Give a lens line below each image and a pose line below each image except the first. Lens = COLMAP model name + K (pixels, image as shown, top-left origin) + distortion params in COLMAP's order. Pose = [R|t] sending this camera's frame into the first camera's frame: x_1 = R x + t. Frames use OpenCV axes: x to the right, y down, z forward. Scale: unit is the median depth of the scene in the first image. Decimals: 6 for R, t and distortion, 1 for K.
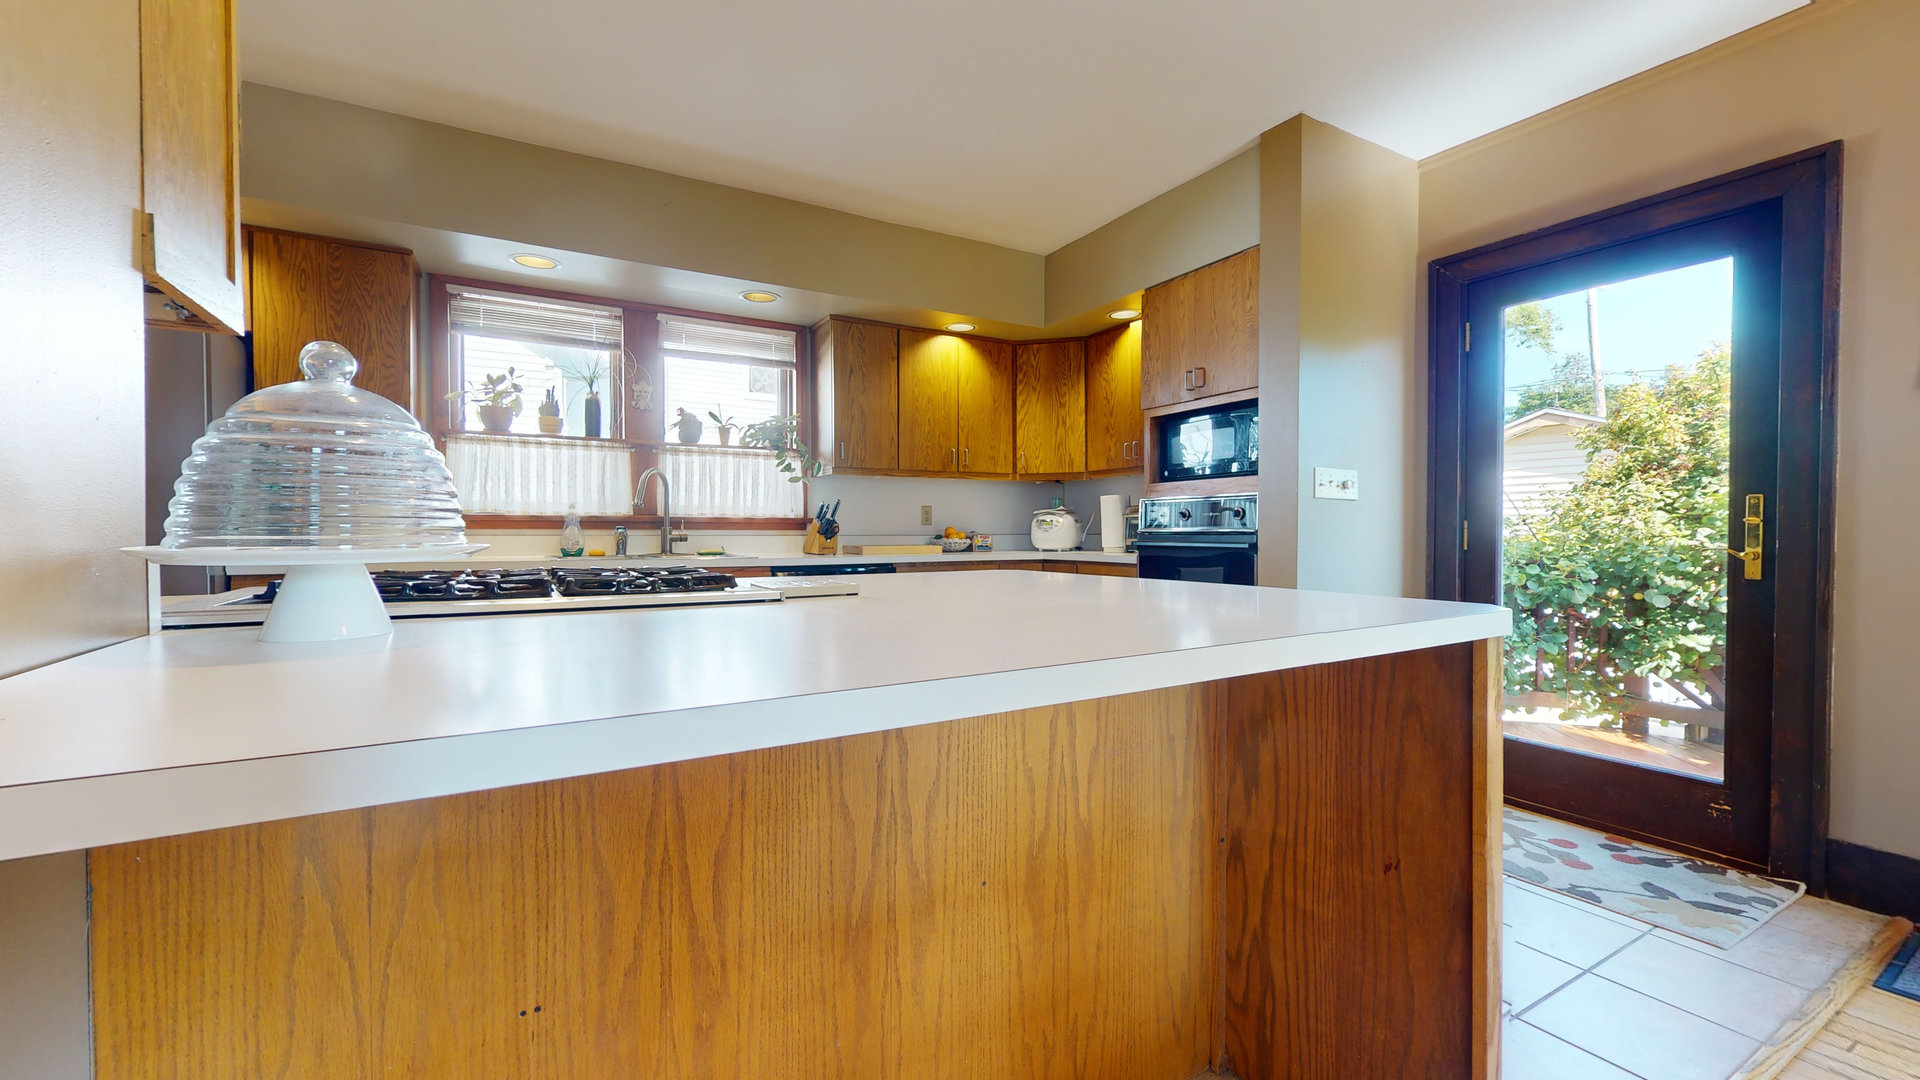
lens RADIAL K [[768.1, 0, 958.2], [0, 768.1, 540.8], [0, 0, 1]] dist [-0.001343, -0.000302]
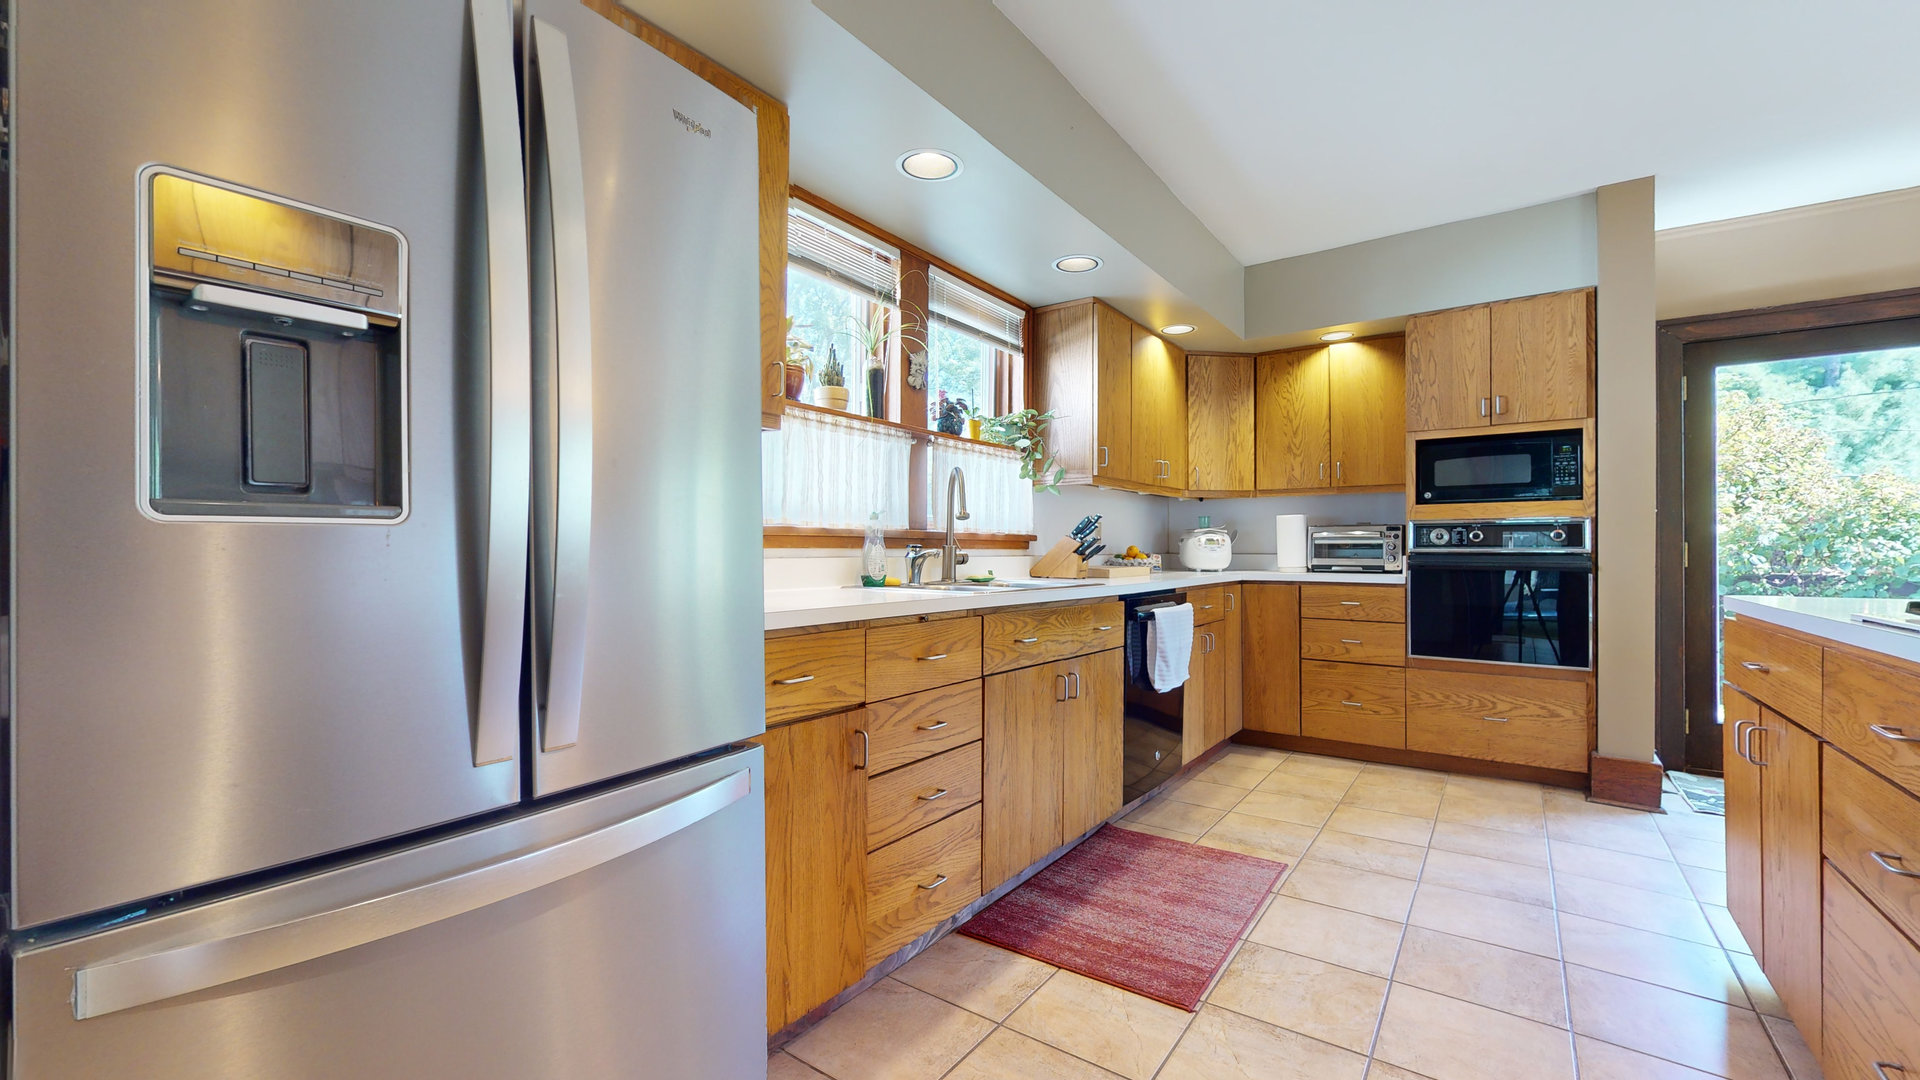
lens RADIAL K [[768.1, 0, 958.6], [0, 768.1, 543.8], [0, 0, 1]] dist [-0.001343, -0.000302]
pose [[0.913376, 0.005247, 0.407084, -0.610849], [0.002166, 0.999840, -0.017746, -0.005091], [-0.407112, 0.017090, 0.913218, 0.272873]]
